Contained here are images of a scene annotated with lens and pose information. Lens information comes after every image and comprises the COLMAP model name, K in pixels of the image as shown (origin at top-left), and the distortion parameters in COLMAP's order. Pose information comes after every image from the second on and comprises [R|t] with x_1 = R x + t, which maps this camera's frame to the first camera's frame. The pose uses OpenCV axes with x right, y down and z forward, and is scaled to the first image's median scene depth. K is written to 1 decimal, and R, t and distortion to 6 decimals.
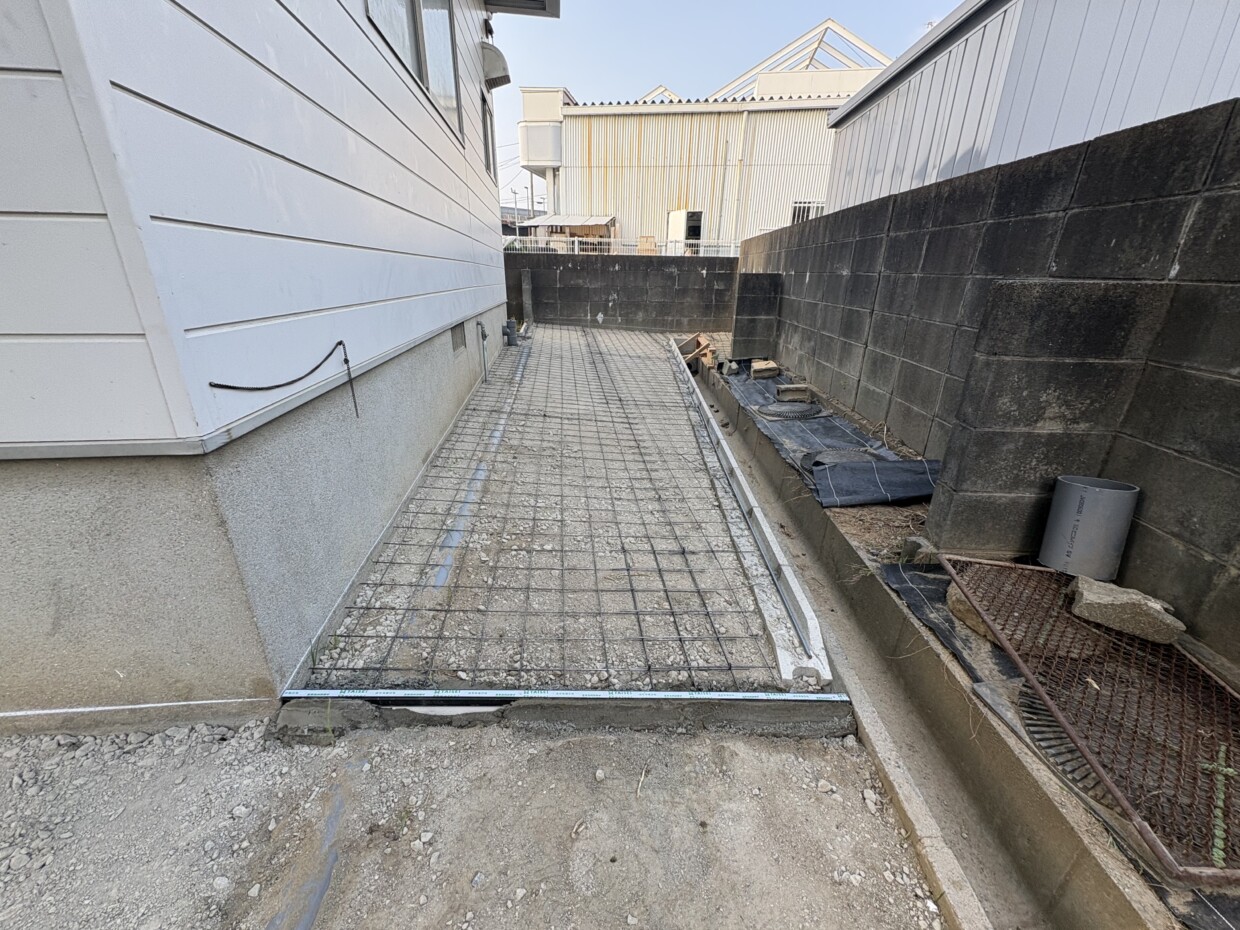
lens RADIAL K [[495.5, 0, 618.4], [0, 495.5, 466.6], [0, 0, 1]] dist [0.001865, 0.000078]
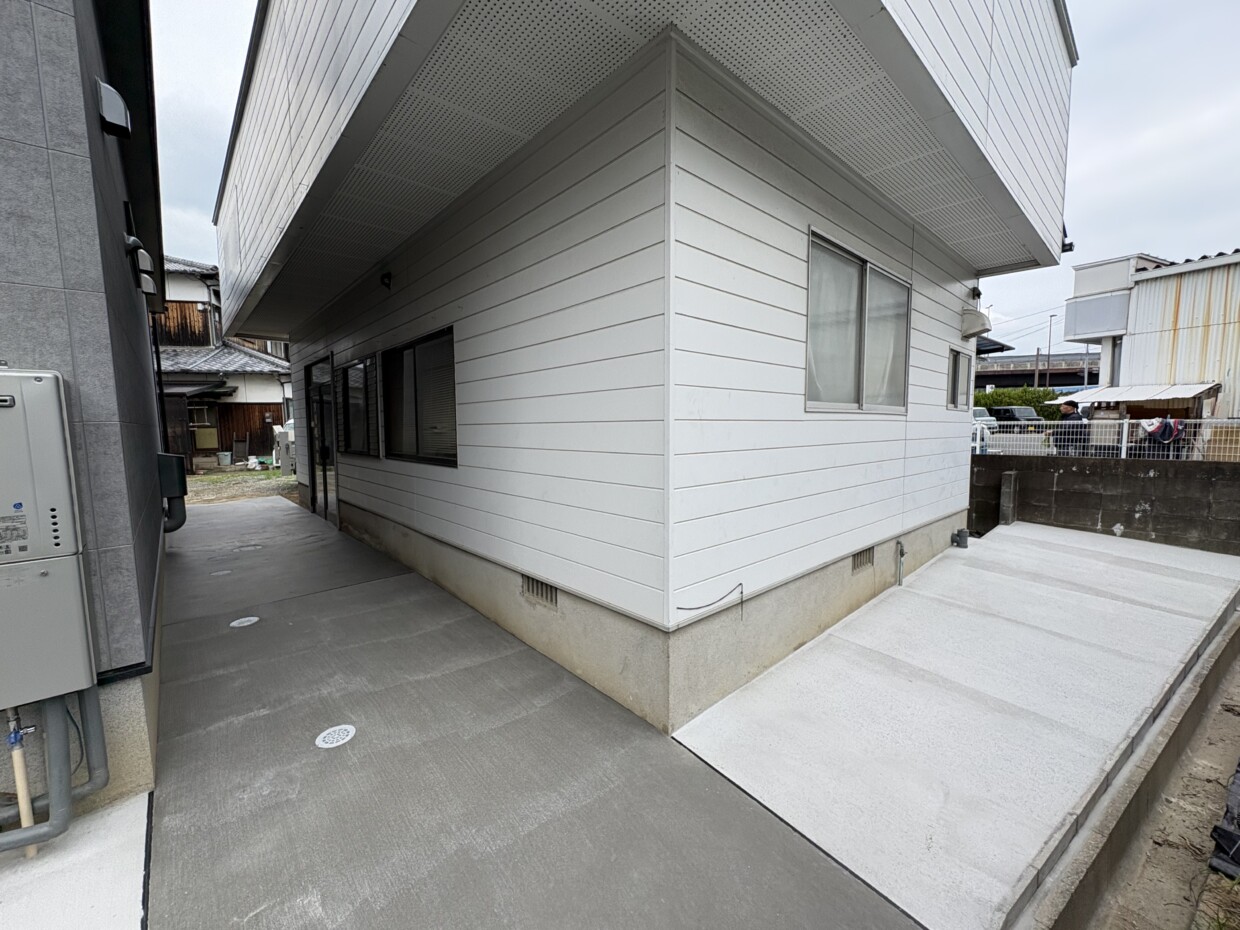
lens RADIAL K [[495.5, 0, 614.2], [0, 495.5, 469.5], [0, 0, 1]] dist [0.001865, 0.000078]
pose [[0.579224, 0.052297, -0.813489, 0.327595], [-0.279455, 0.950206, -0.137893, -0.111969], [0.765771, 0.307204, 0.564996, -0.298196]]
